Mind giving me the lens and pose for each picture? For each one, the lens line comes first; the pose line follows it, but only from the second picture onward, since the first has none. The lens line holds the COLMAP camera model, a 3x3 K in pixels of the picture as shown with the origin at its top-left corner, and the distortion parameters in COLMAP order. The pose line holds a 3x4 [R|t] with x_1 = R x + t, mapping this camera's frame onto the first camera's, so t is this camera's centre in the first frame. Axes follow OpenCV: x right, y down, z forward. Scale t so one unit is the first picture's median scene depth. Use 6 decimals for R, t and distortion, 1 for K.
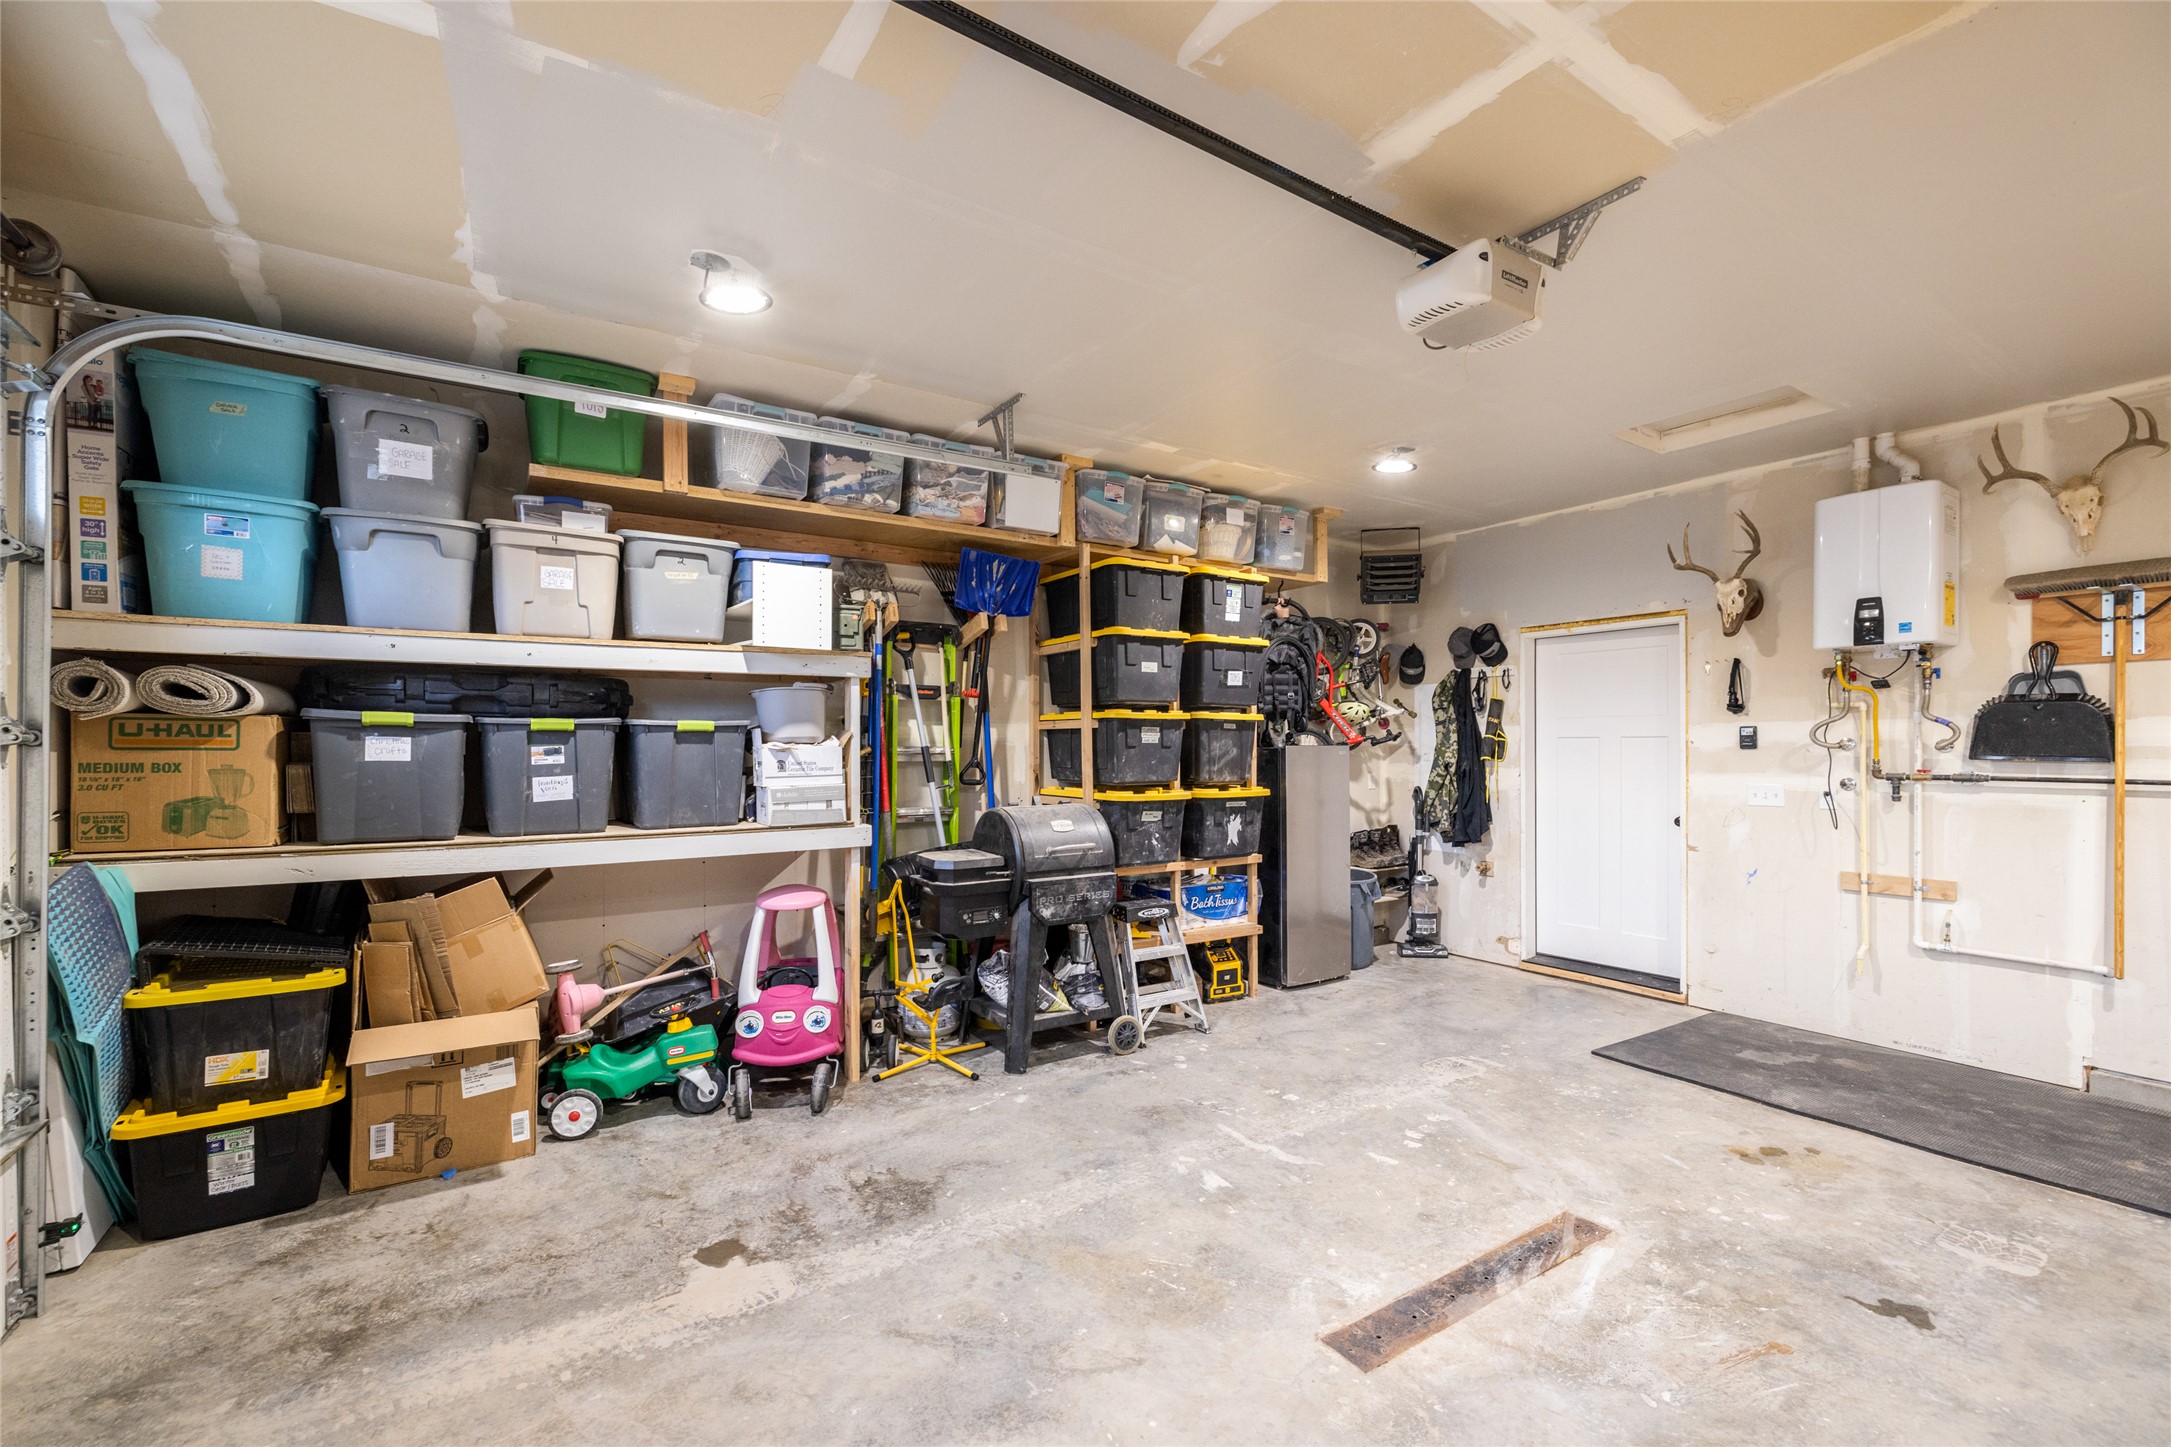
lens RADIAL K [[907.3, 0, 1092.0], [0, 907.3, 744.9], [0, 0, 1]] dist [0.000811, 0.000010]
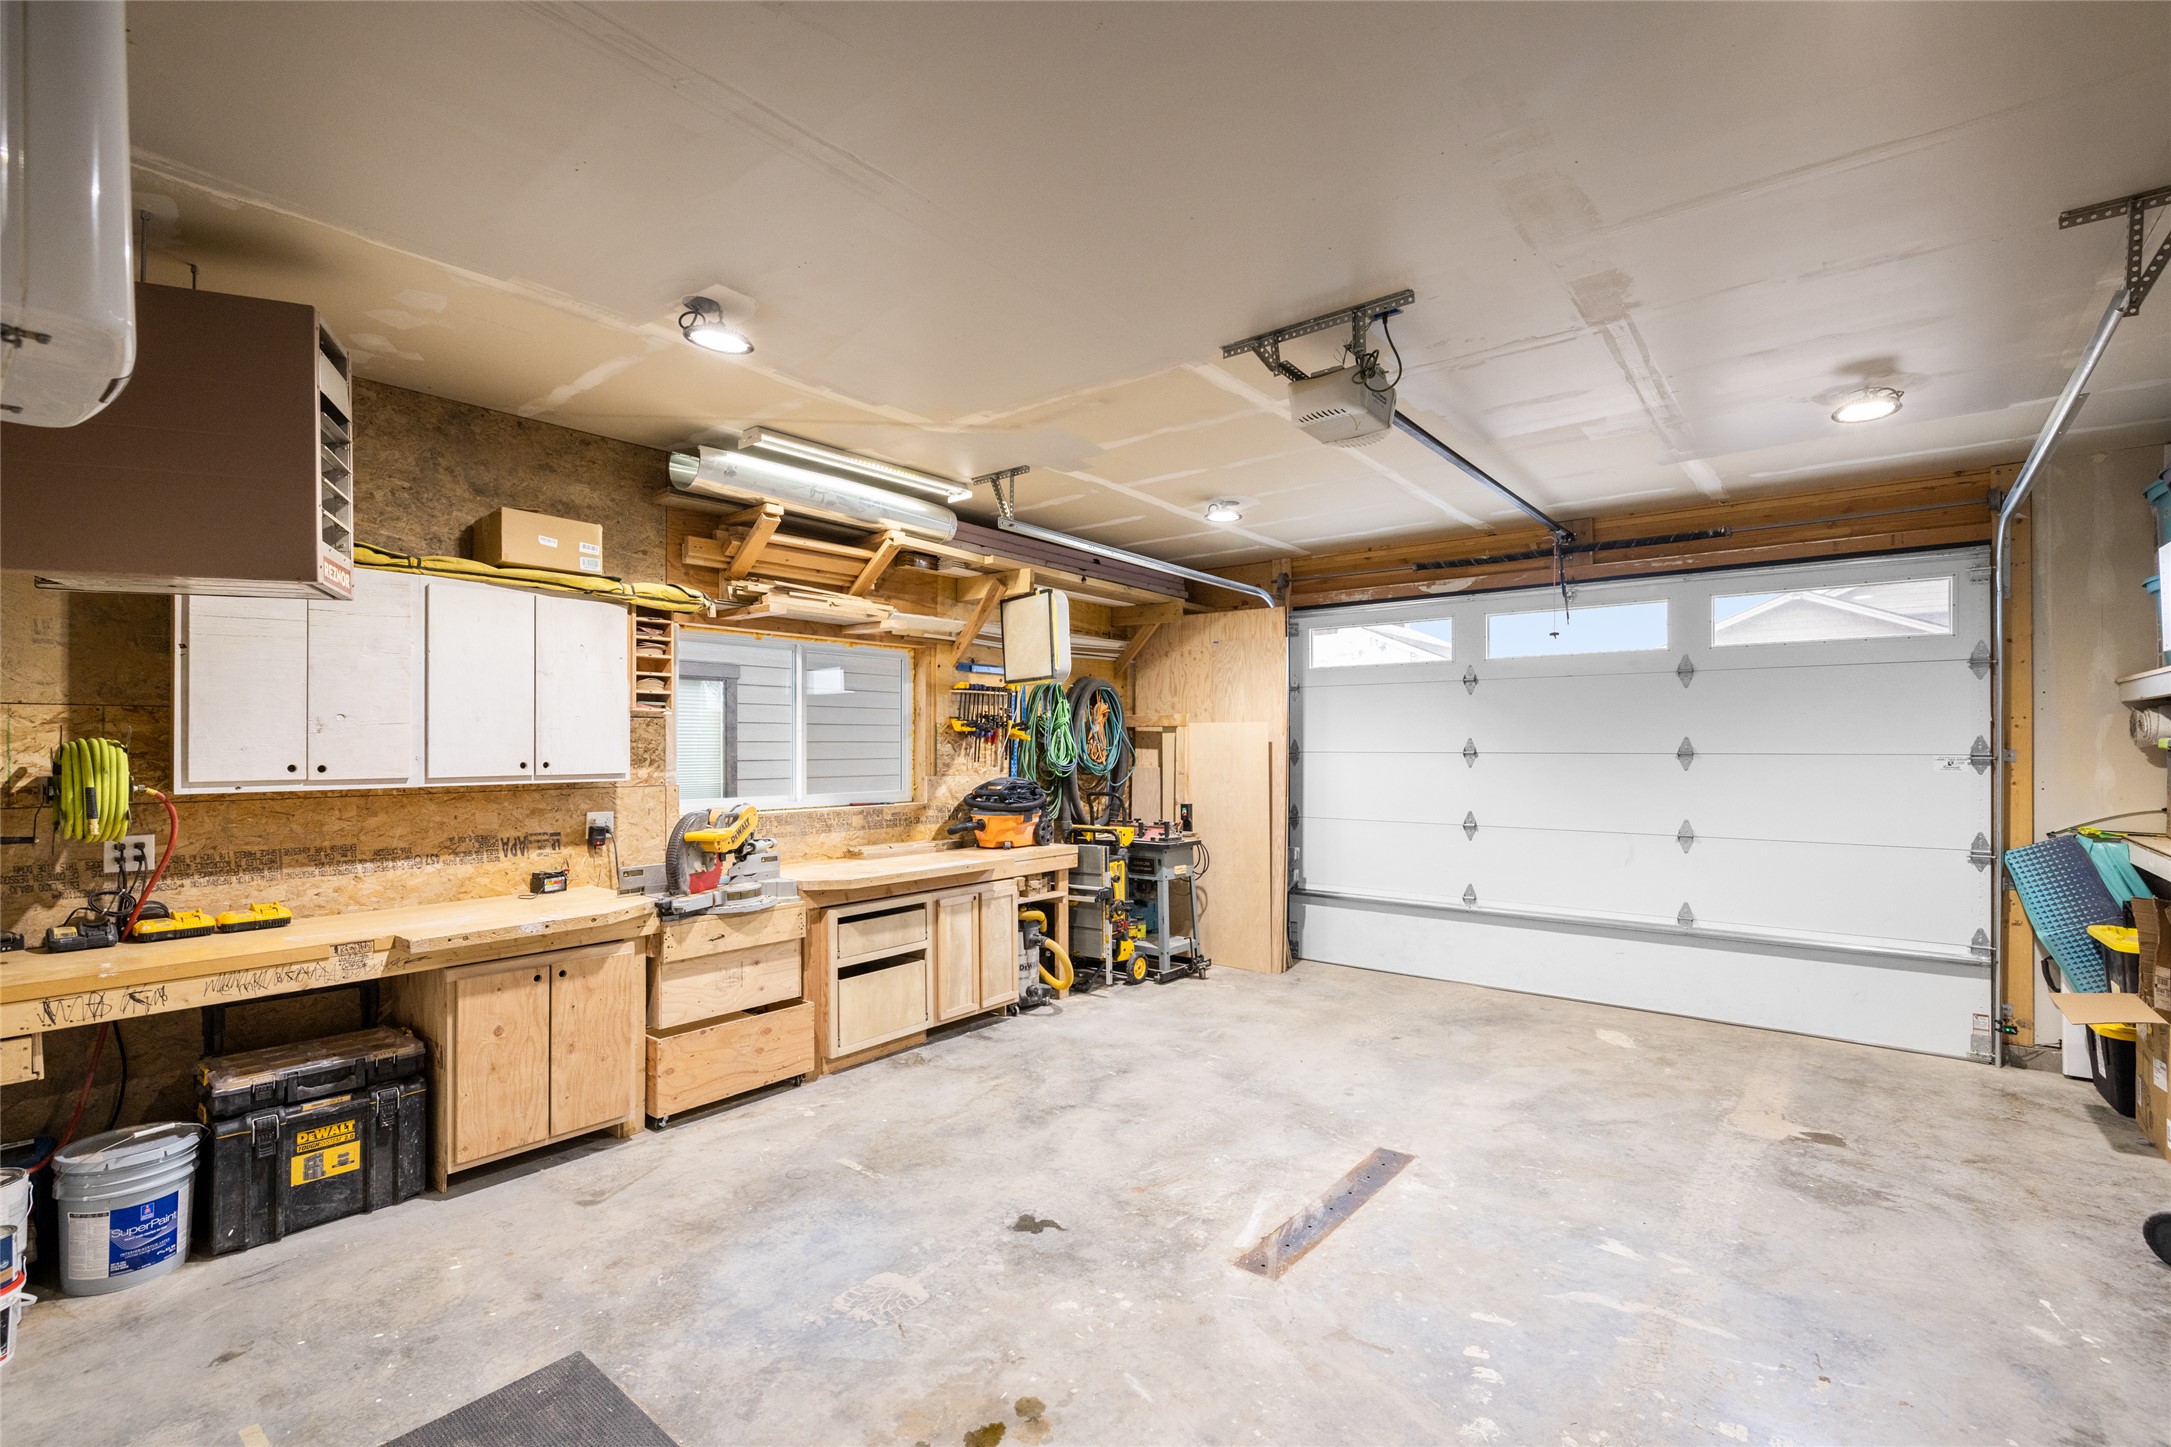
lens RADIAL K [[971.2, 0, 1087.0], [0, 971.2, 737.5], [0, 0, 1]] dist [-0.000409, 0.000383]
pose [[-0.951488, -0.002212, -0.307678, 0.675891], [-0.000934, 0.999990, -0.004303, -0.023445], [0.307685, -0.003807, -0.951481, 1.260363]]
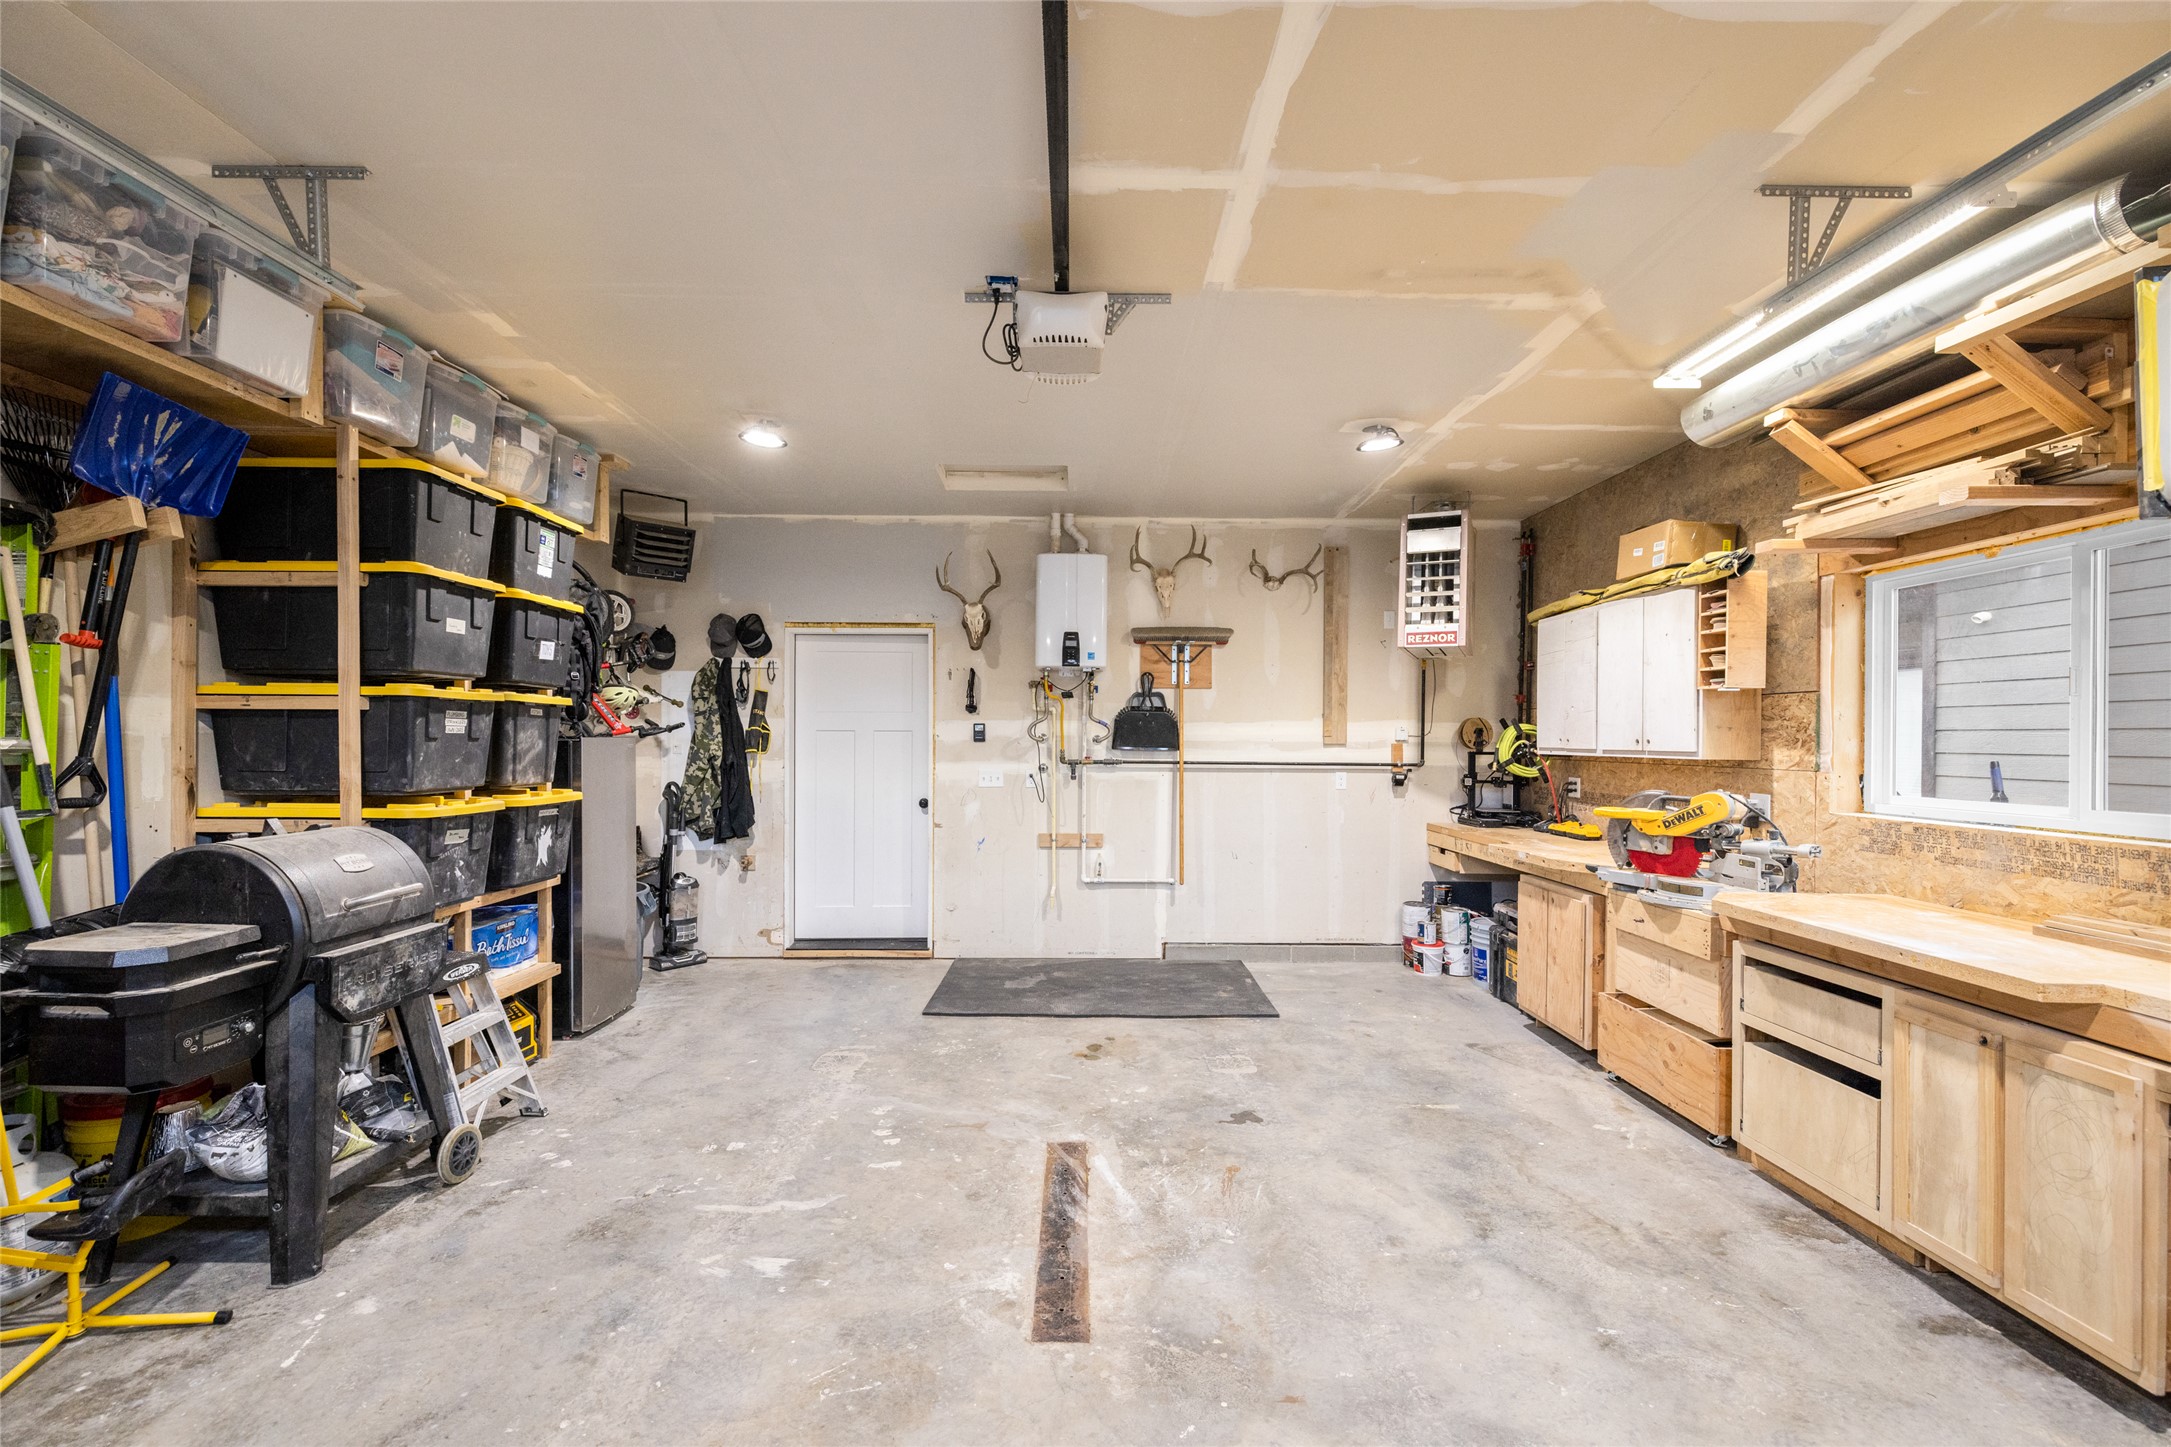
lens RADIAL K [[928.7, 0, 1078.1], [0, 928.7, 735.9], [0, 0, 1]] dist [0.000202, -0.000186]
pose [[0.545683, 0.005624, 0.837973, -0.302410], [-0.006510, 0.999976, -0.002471, -0.001518], [-0.837966, -0.004107, 0.545706, 0.215692]]
